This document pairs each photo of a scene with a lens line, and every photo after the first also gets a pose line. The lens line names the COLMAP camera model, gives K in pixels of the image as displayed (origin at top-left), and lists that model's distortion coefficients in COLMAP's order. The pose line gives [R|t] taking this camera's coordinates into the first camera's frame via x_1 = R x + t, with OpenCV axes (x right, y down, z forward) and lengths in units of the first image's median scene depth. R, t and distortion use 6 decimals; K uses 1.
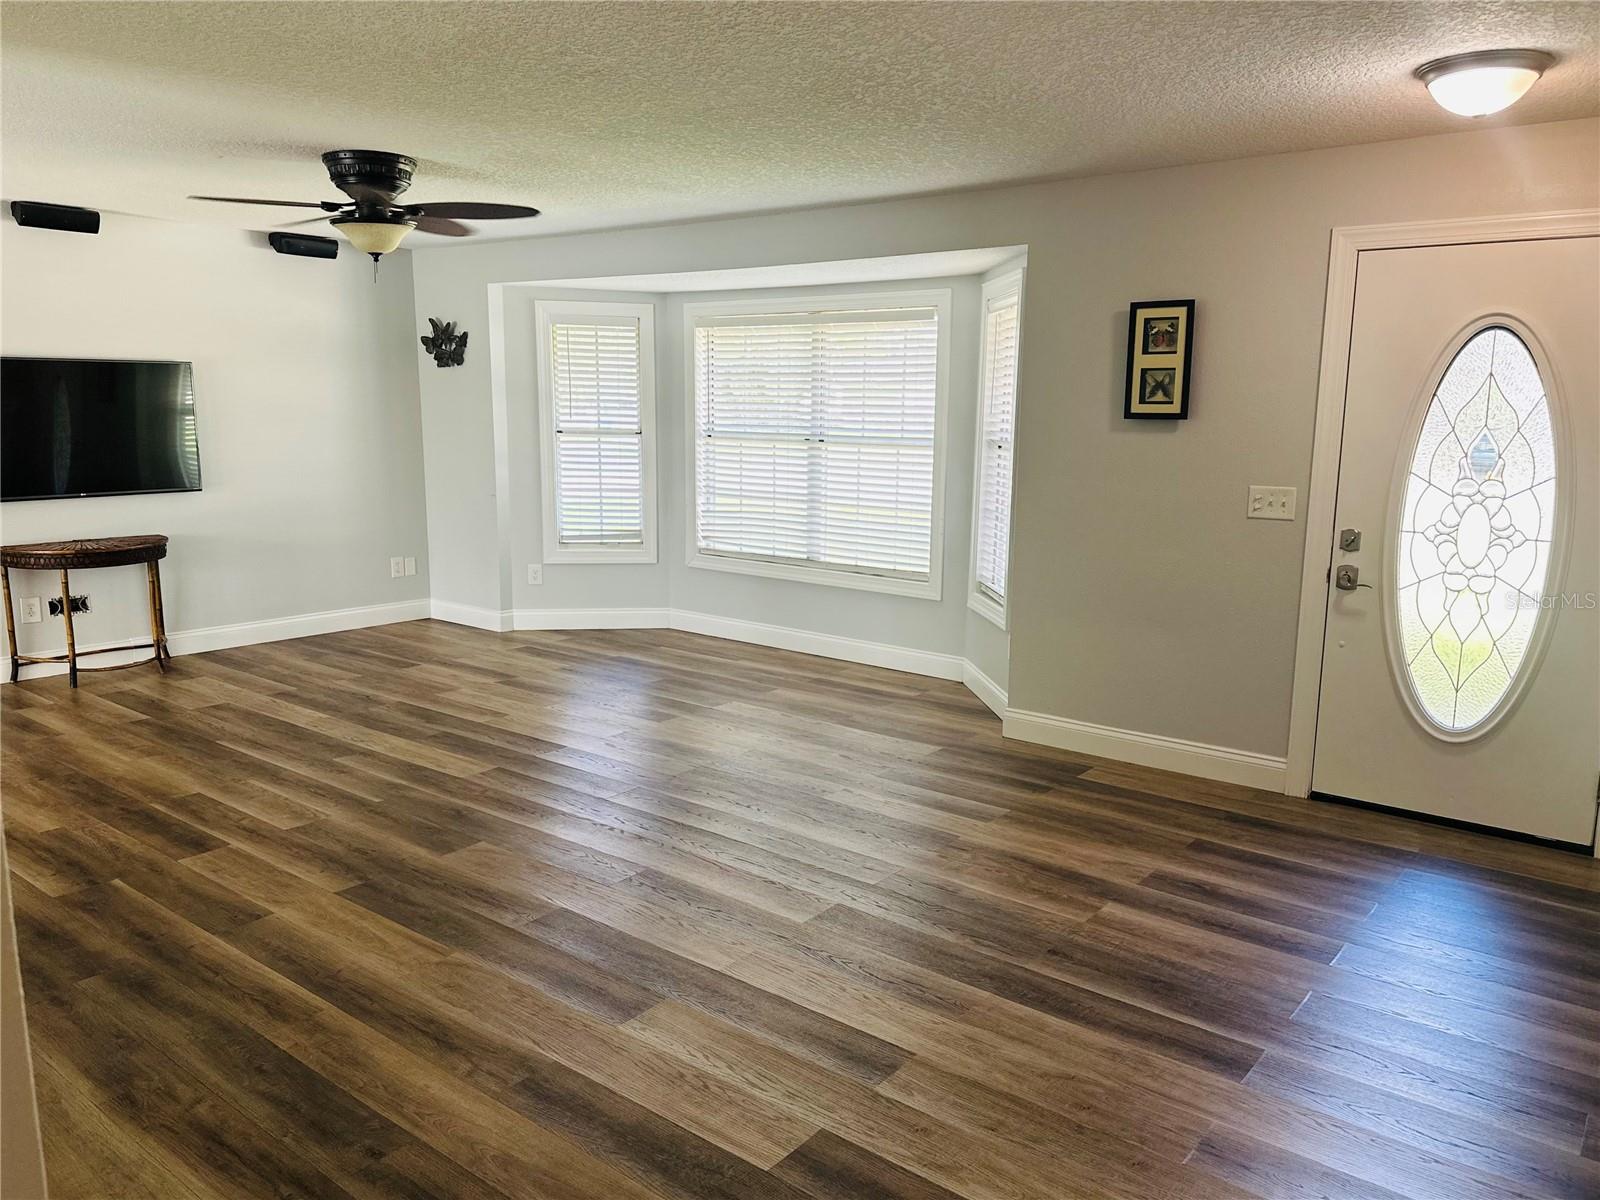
lens RADIAL K [[1163.5, 0, 800.0], [0, 1163.5, 600.0], [0, 0, 1]] dist [0.115846, -0.137749]
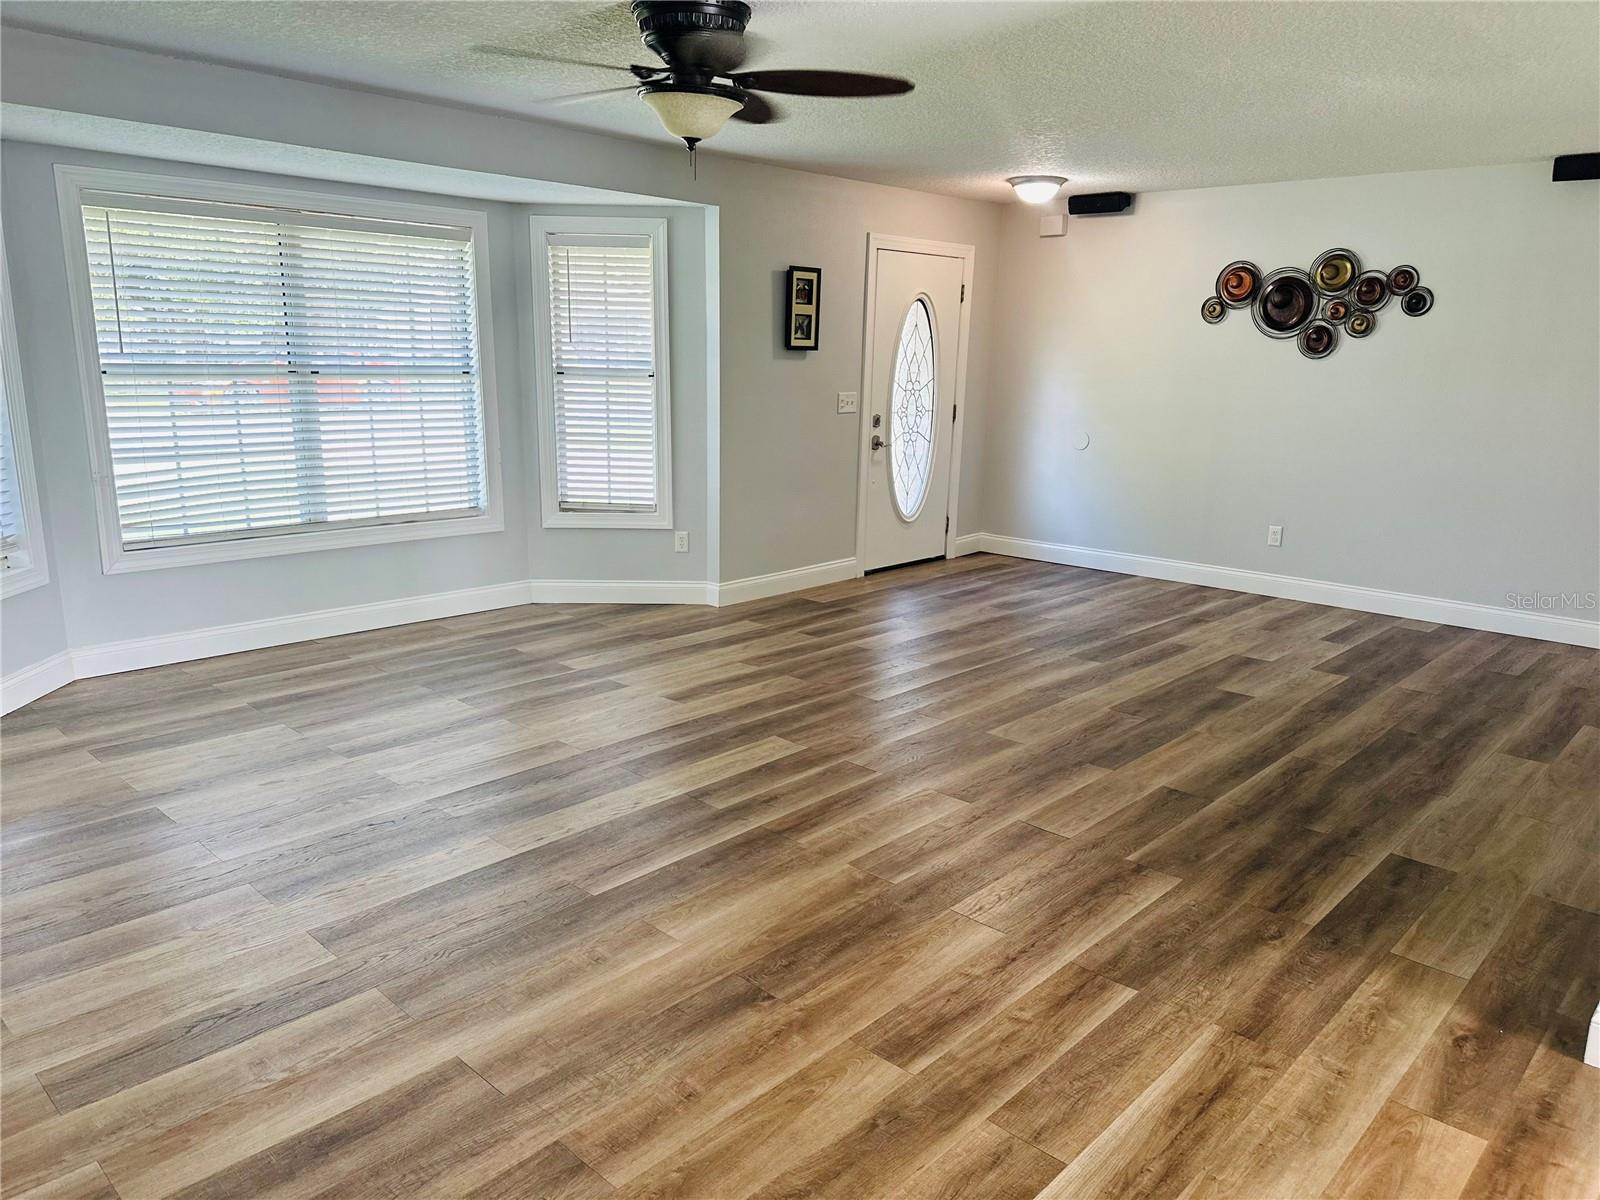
lens RADIAL K [[1123.3, 0, 800.0], [0, 1123.3, 600.0], [0, 0, 1]] dist [0.108810, -0.147788]
pose [[0.079724, -0.228142, 0.970358, -0.803754], [0.147190, 0.965480, 0.214902, -0.111421], [-0.985890, 0.125695, 0.110552, 0.635489]]
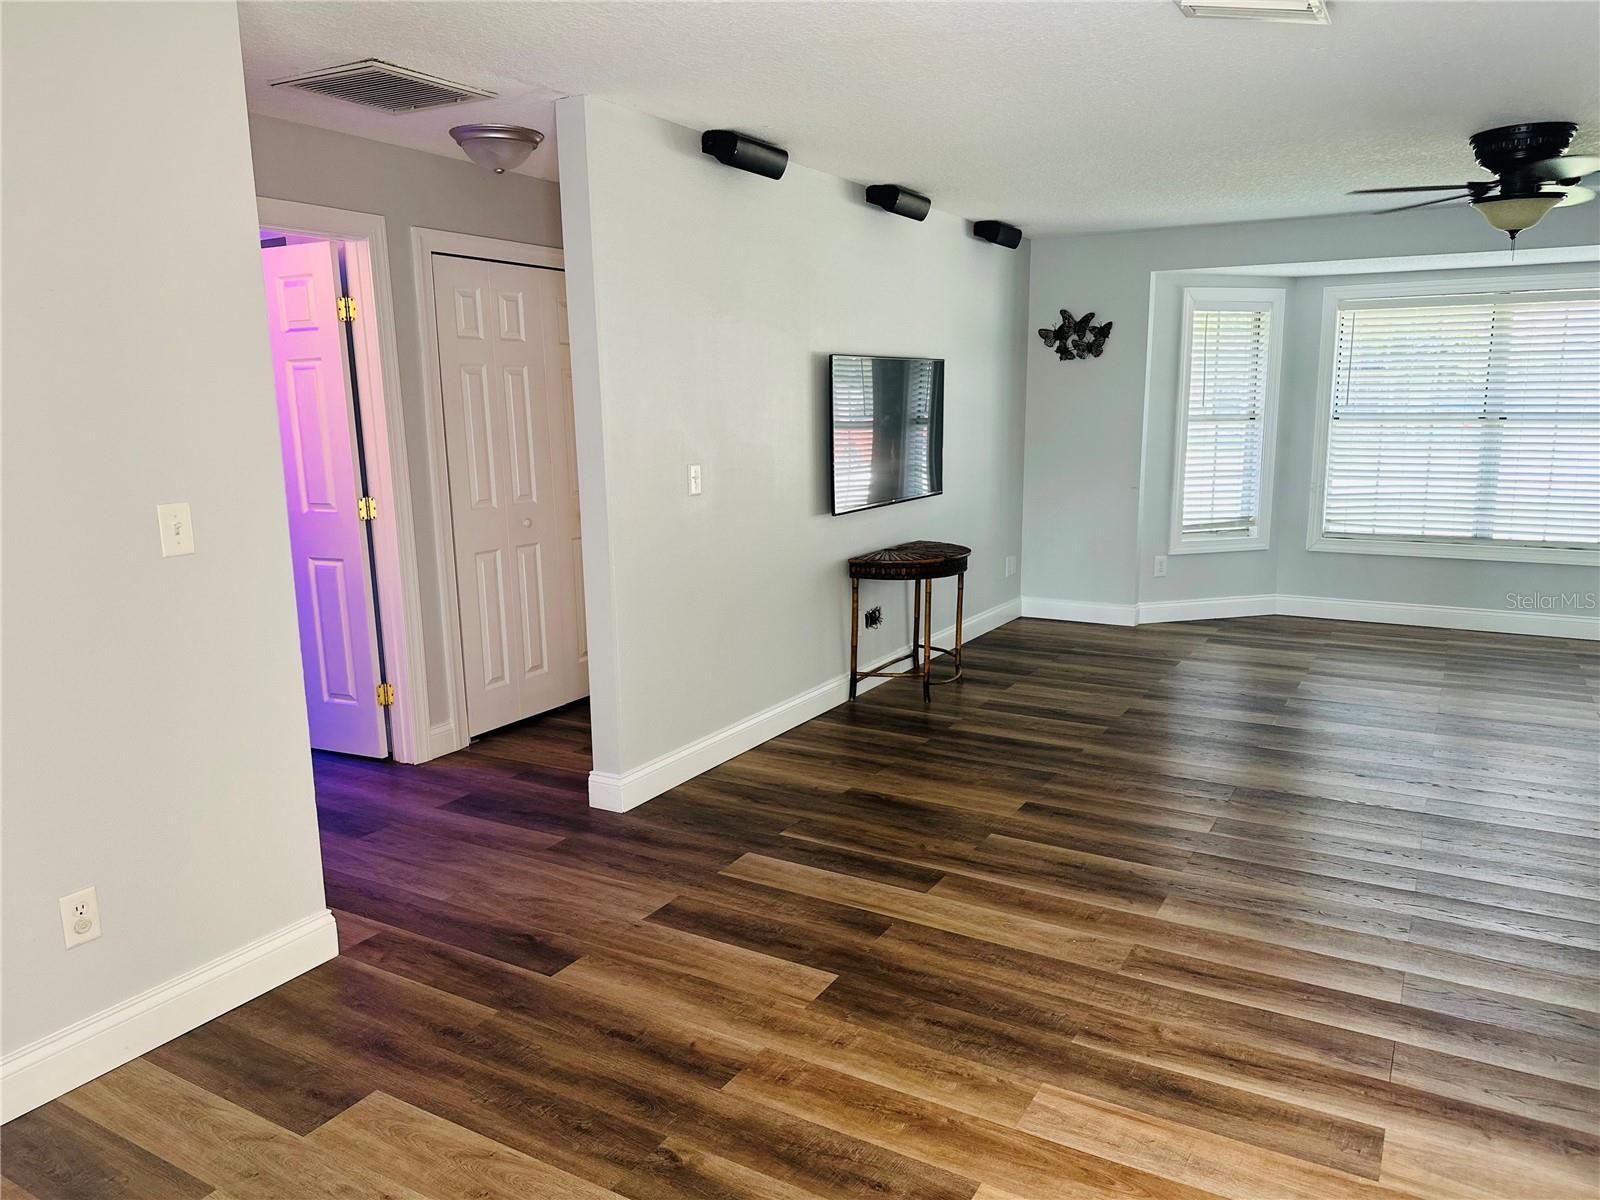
lens RADIAL K [[1123.3, 0, 800.0], [0, 1123.3, 600.0], [0, 0, 1]] dist [0.108810, -0.147788]
pose [[0.989646, -0.048707, 0.135014, -0.766615], [0.047506, 0.998798, 0.012102, -0.022347], [-0.135441, -0.005563, 0.990770, 0.107153]]
